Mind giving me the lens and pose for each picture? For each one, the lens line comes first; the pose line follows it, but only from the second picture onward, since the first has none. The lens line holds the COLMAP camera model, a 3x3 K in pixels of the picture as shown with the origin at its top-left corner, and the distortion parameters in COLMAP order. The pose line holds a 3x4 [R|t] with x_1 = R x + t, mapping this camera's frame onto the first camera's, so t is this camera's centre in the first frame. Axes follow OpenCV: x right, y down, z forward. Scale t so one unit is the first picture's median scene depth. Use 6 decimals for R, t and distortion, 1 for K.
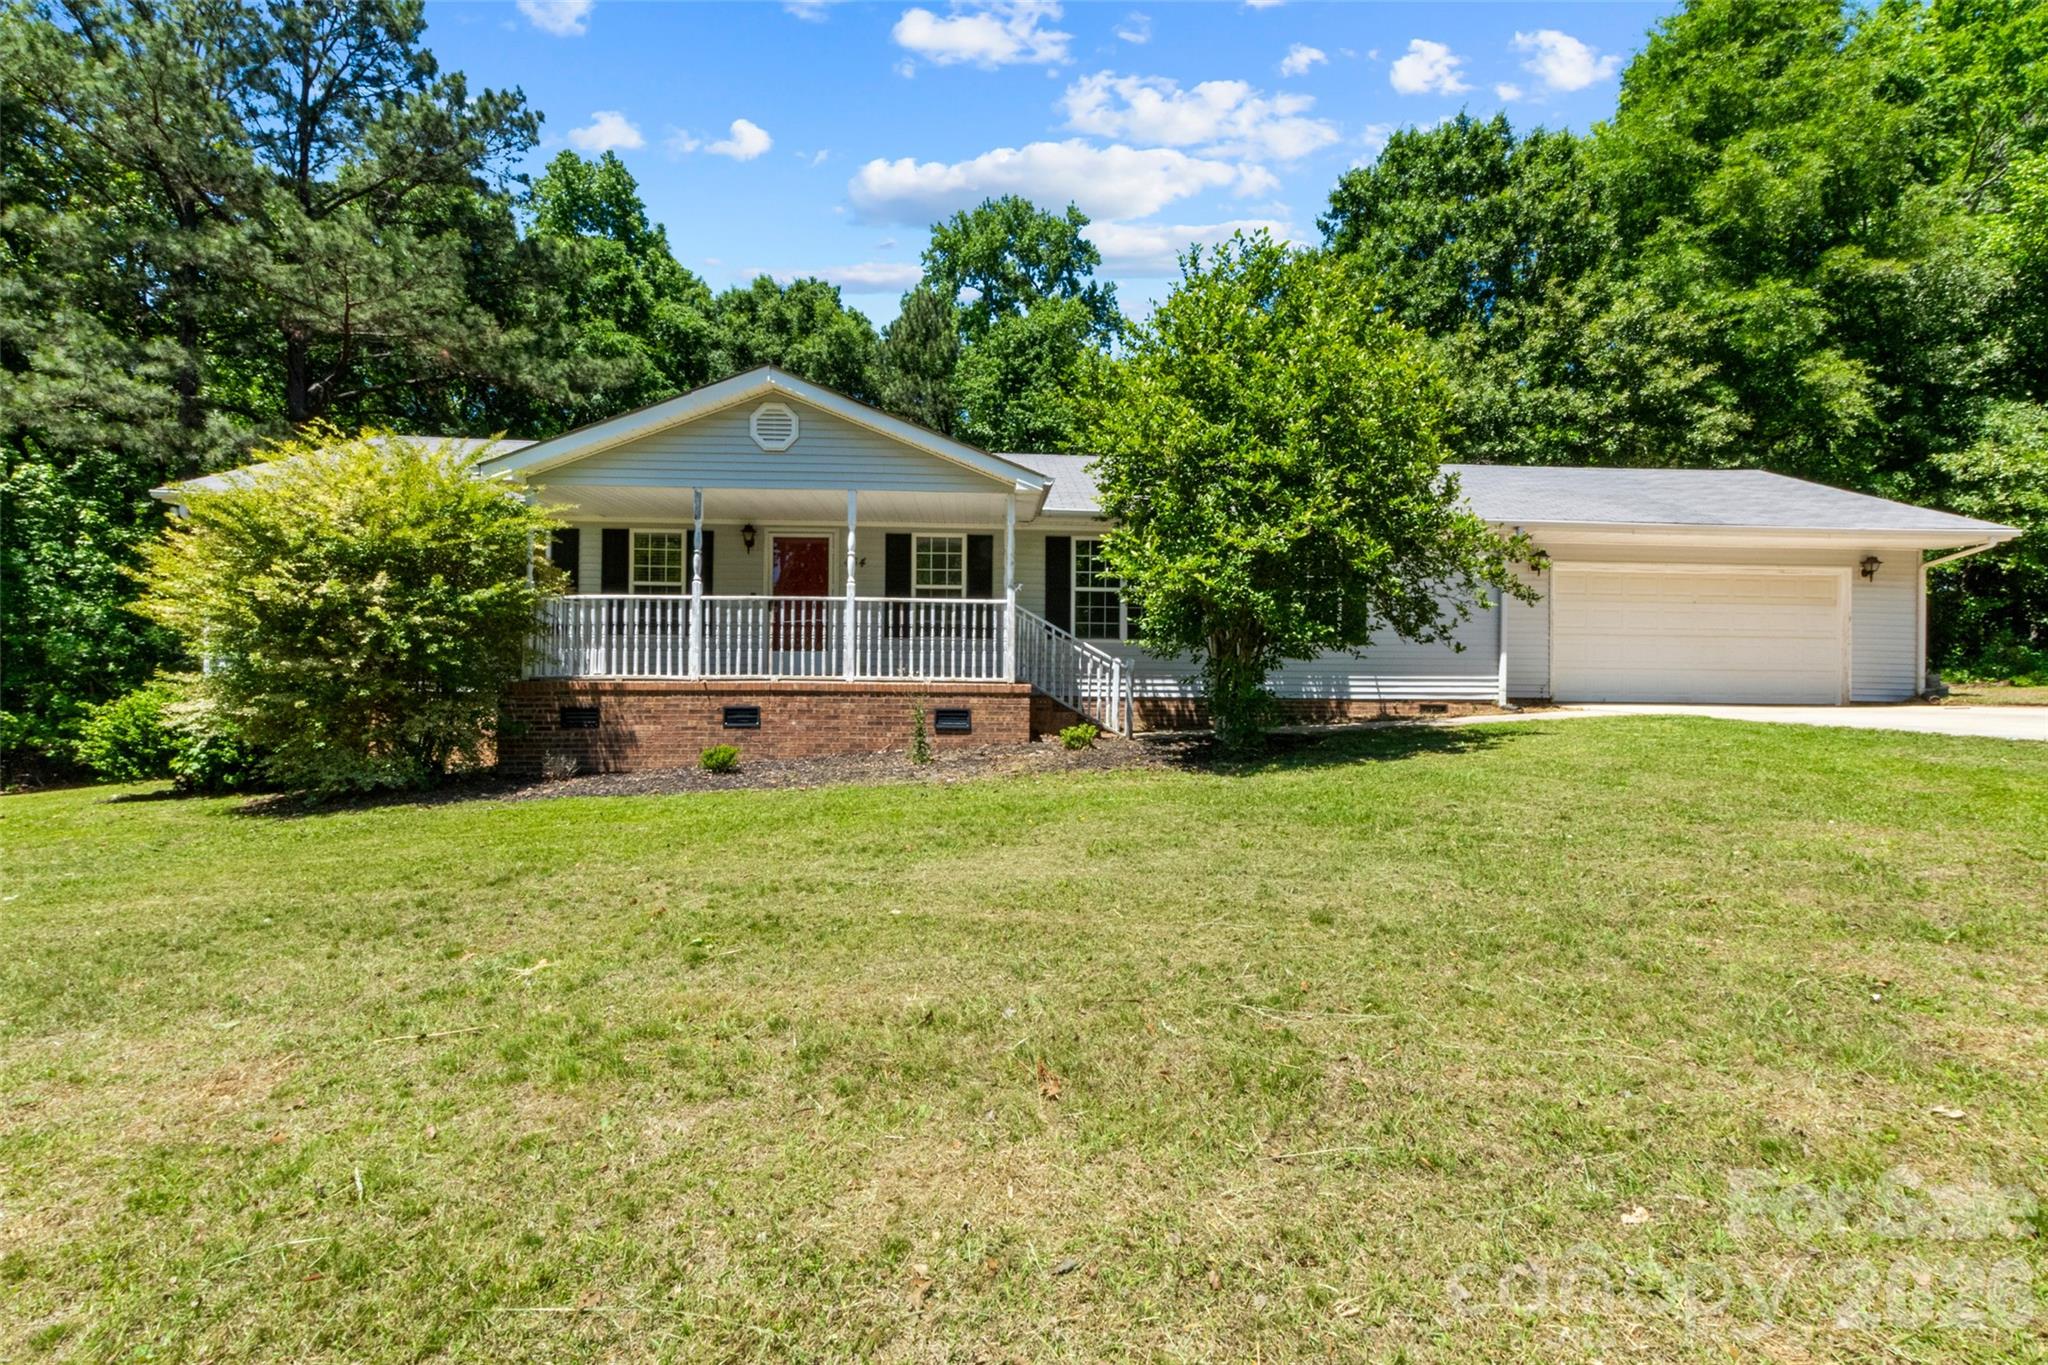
lens RADIAL K [[893.4, 0, 1018.5], [0, 893.4, 679.5], [0, 0, 1]] dist [0.001603, -0.005124]
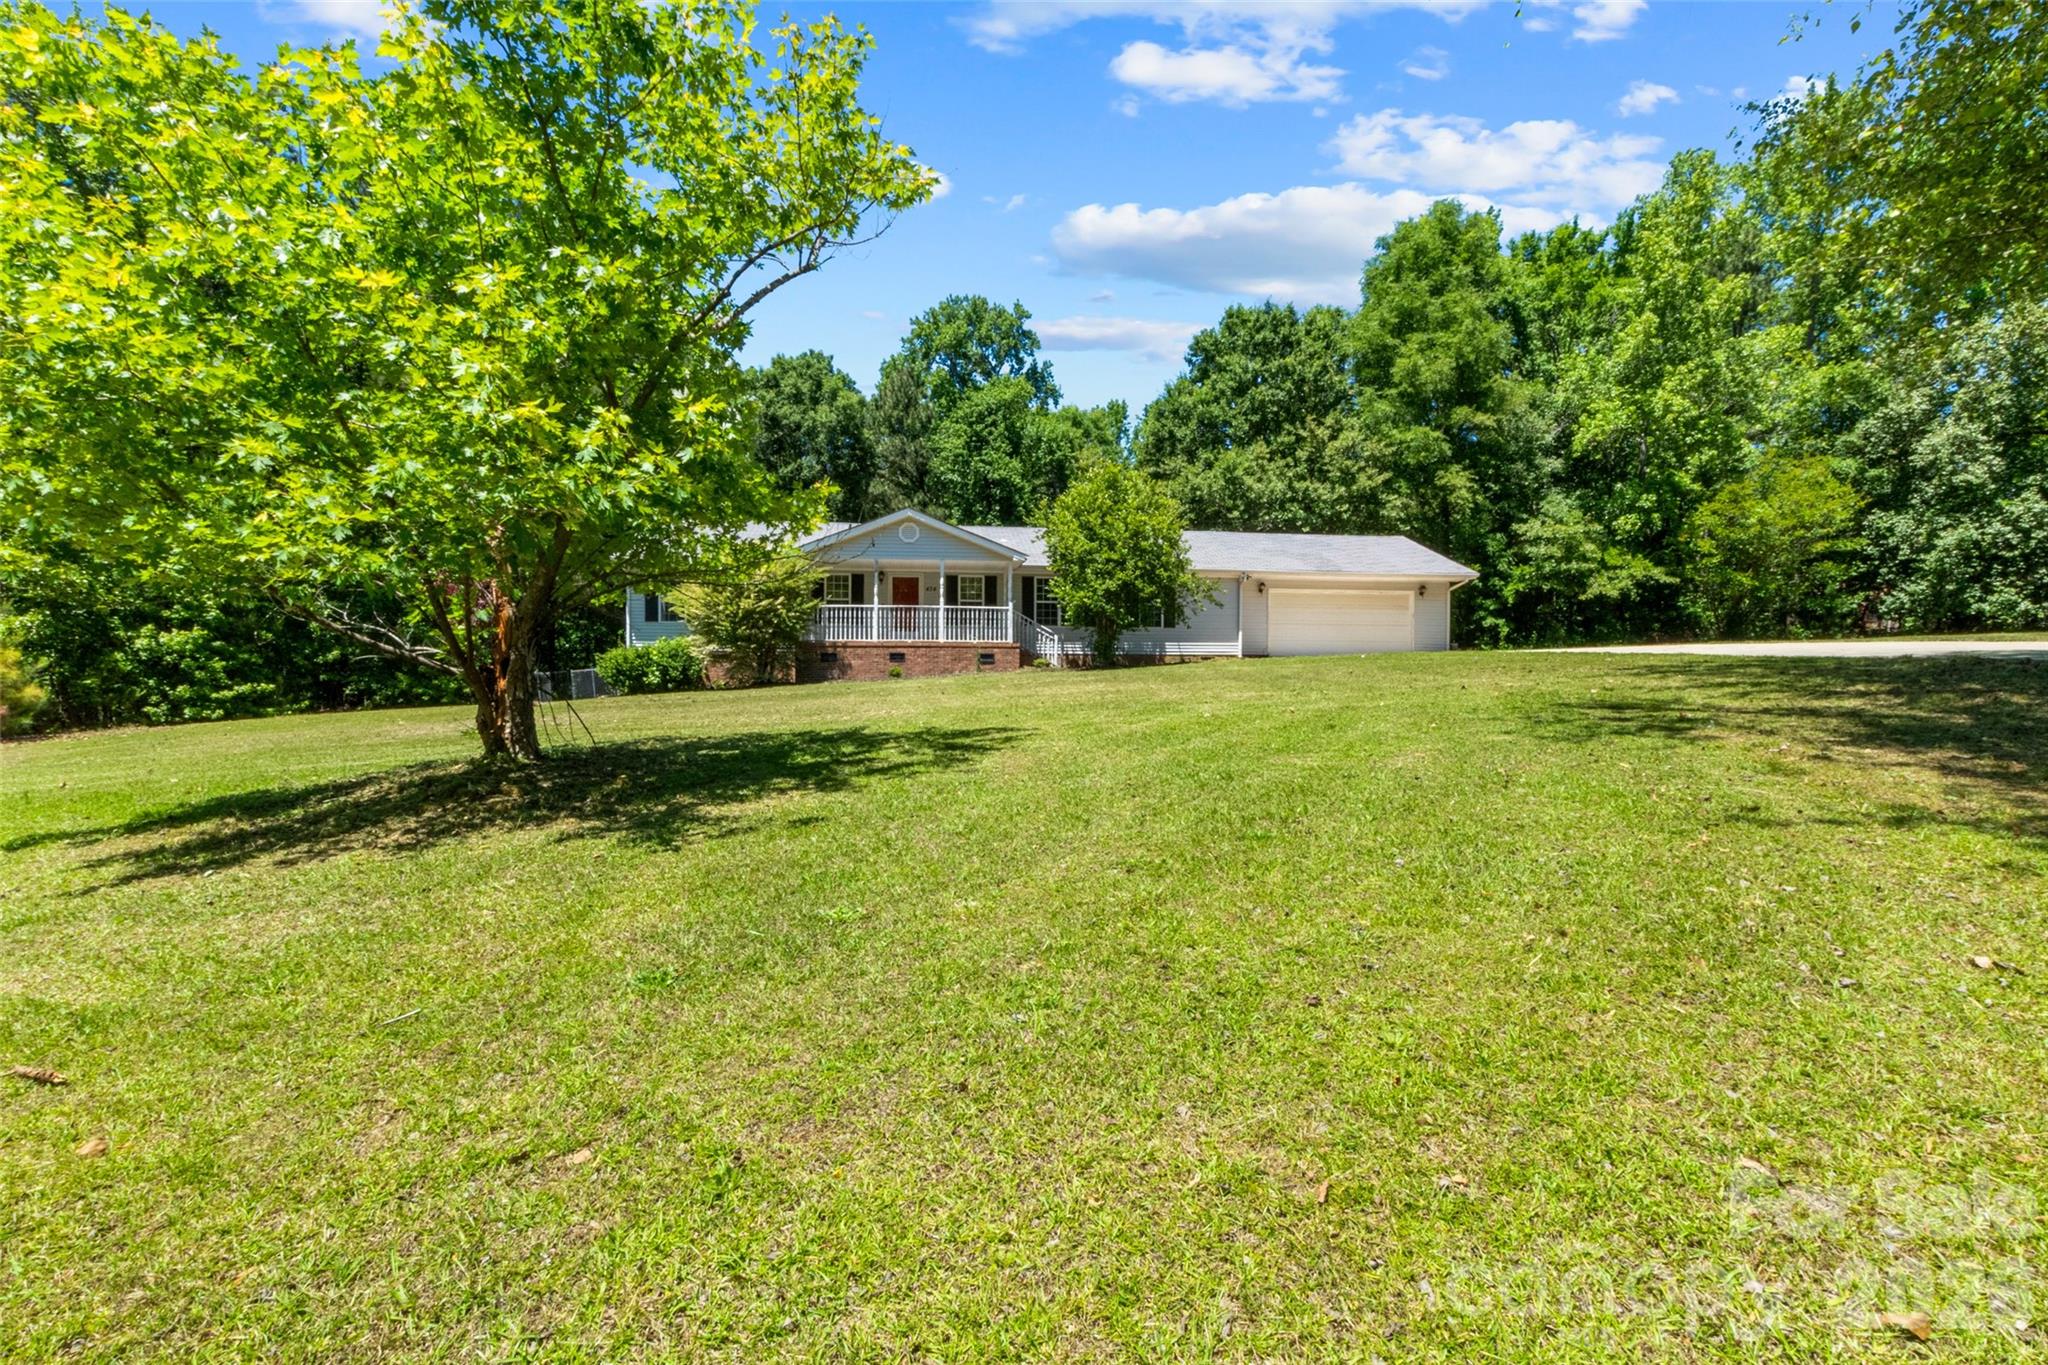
lens RADIAL K [[904.3, 0, 1024.0], [0, 904.3, 682.5], [0, 0, 1]] dist [0.001968, -0.000140]
pose [[0.997056, -0.007380, 0.076317, -0.080520], [0.007714, 0.999962, -0.004089, 0.060763], [-0.076284, 0.004665, 0.997075, -0.697128]]
